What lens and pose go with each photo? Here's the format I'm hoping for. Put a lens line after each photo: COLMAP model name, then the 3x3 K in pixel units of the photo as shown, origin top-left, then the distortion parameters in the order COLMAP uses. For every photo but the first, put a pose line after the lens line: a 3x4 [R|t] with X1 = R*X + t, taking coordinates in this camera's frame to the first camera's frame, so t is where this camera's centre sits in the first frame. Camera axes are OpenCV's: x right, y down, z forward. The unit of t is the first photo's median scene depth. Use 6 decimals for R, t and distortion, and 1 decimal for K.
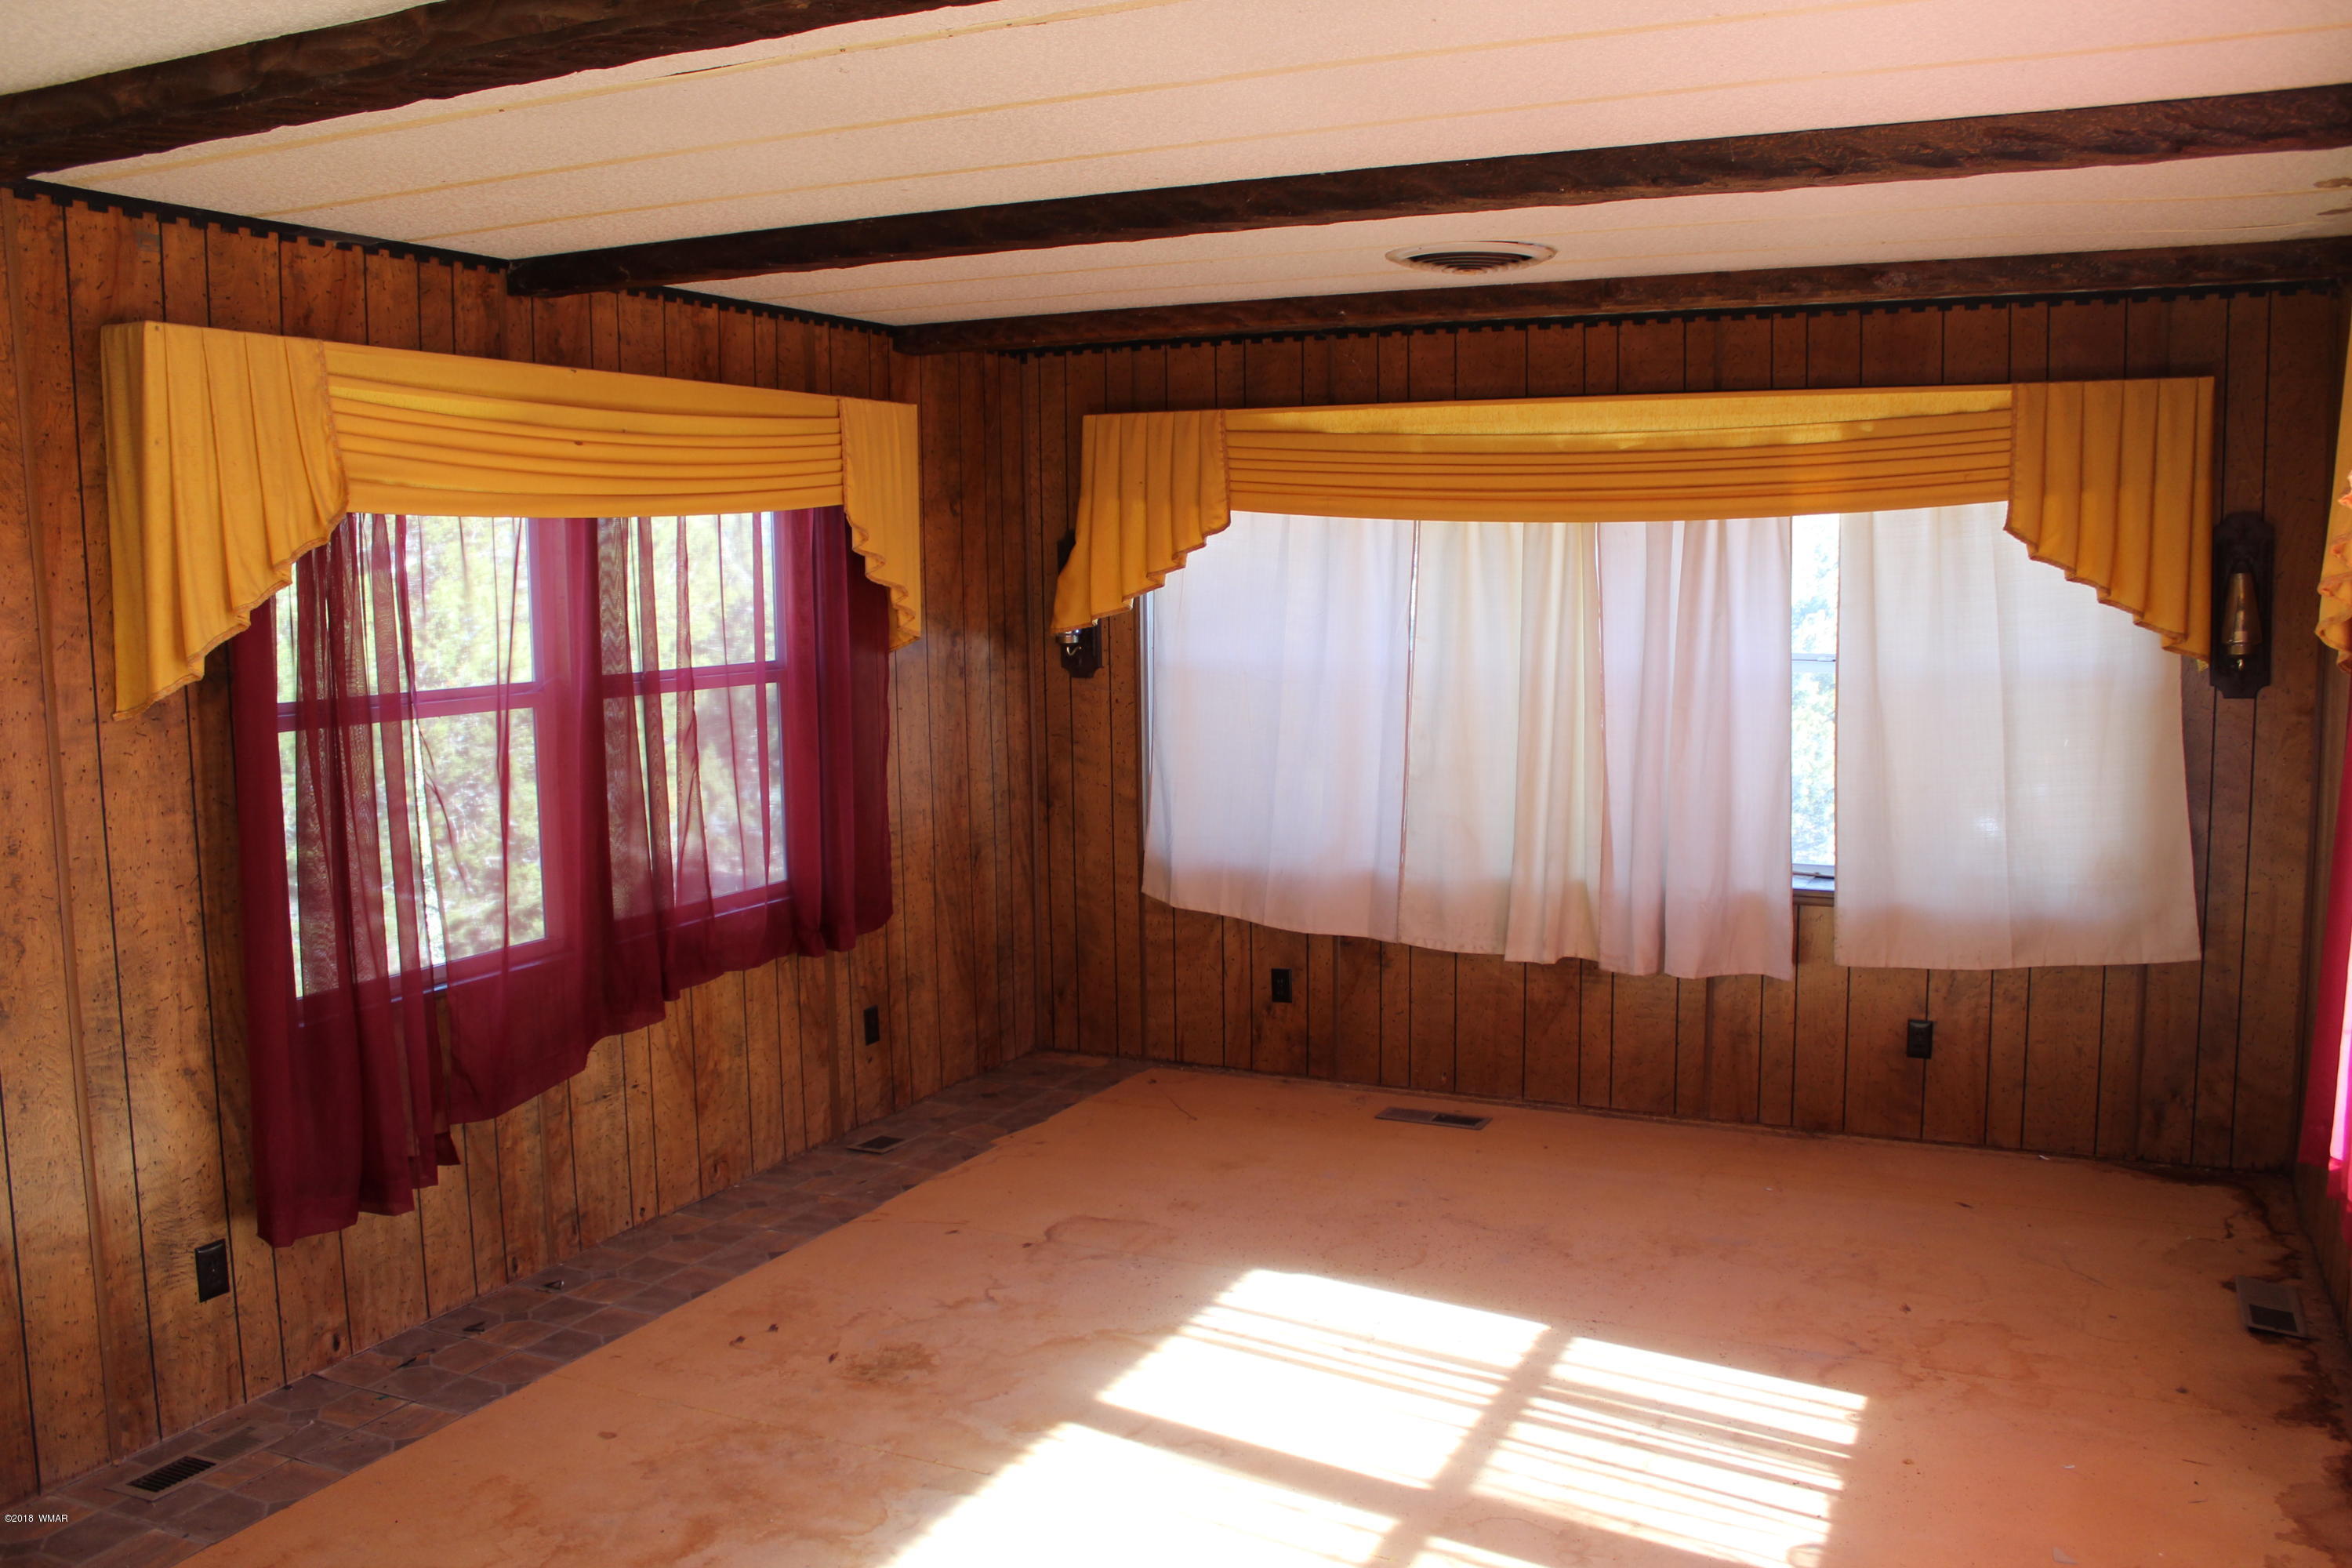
lens RADIAL K [[1964.0, 0, 1160.0], [0, 1964.0, 791.7], [0, 0, 1]] dist [-0.166945, 0.149765]
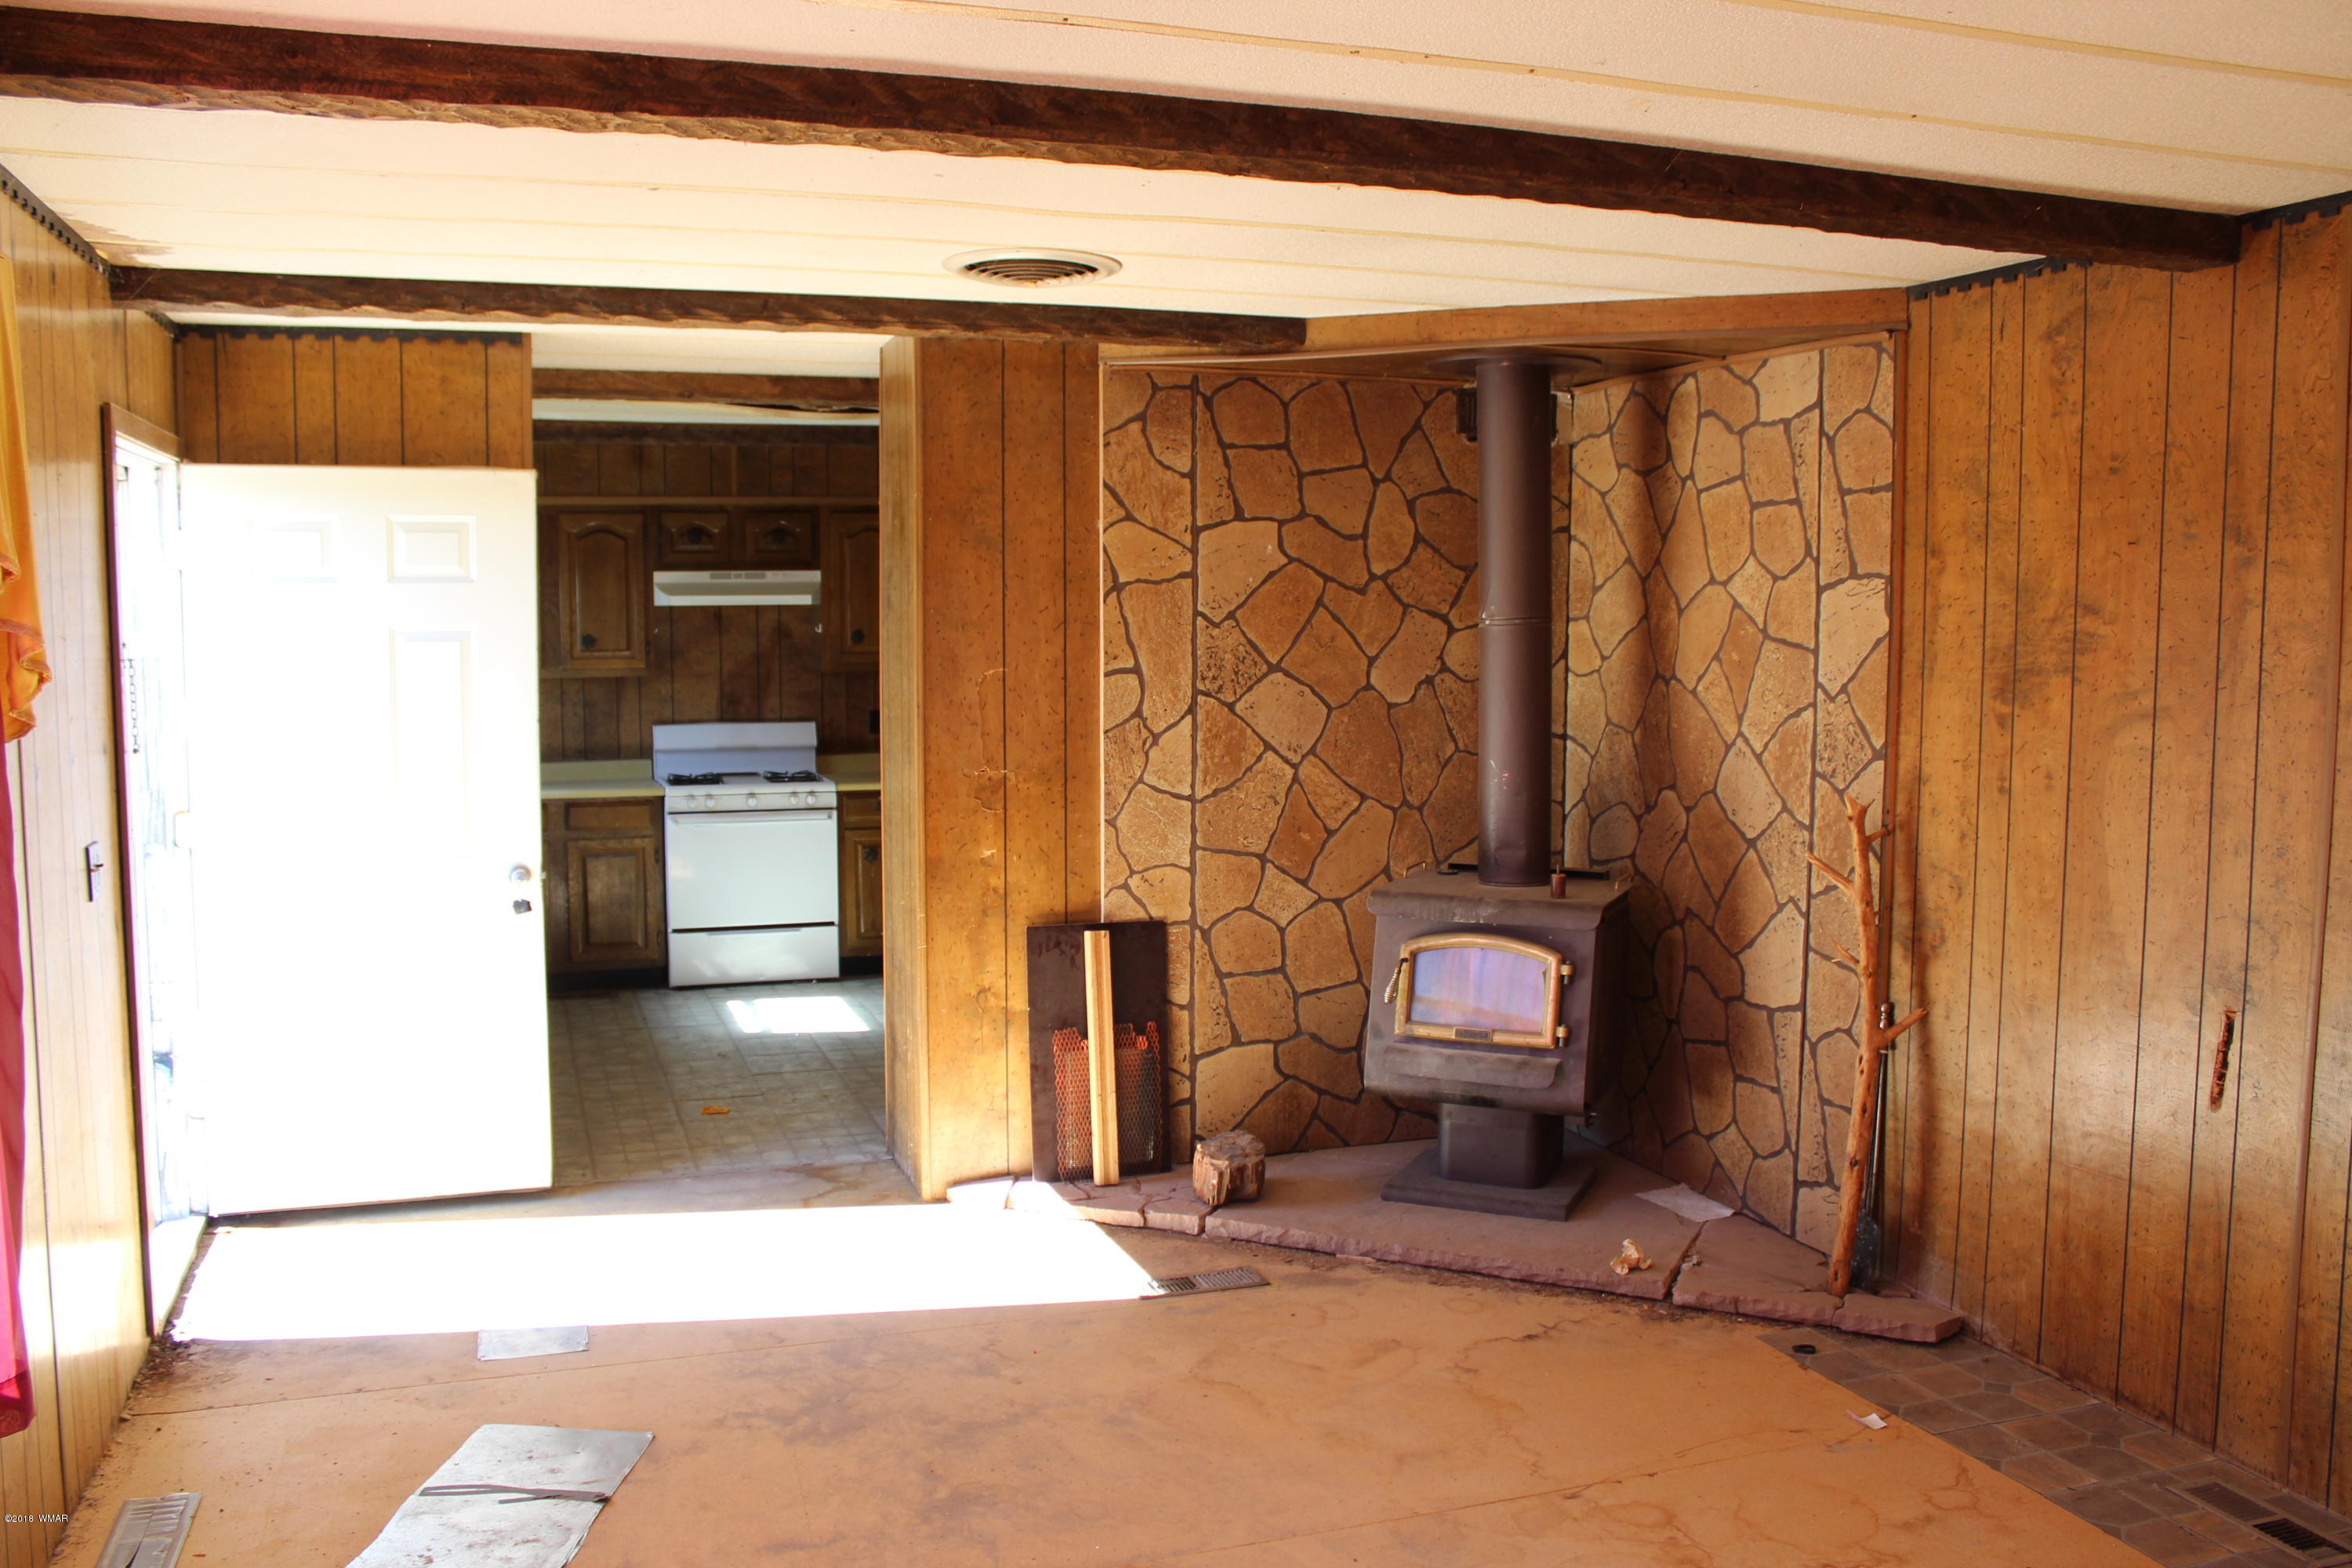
lens RADIAL K [[1964.0, 0, 1160.0], [0, 1964.0, 791.7], [0, 0, 1]] dist [-0.166945, 0.149765]
pose [[-0.673137, 0.072566, -0.735948, 0.566310], [-0.078905, 0.982445, 0.169042, -0.128533], [0.735296, 0.171858, -0.655595, 1.212597]]
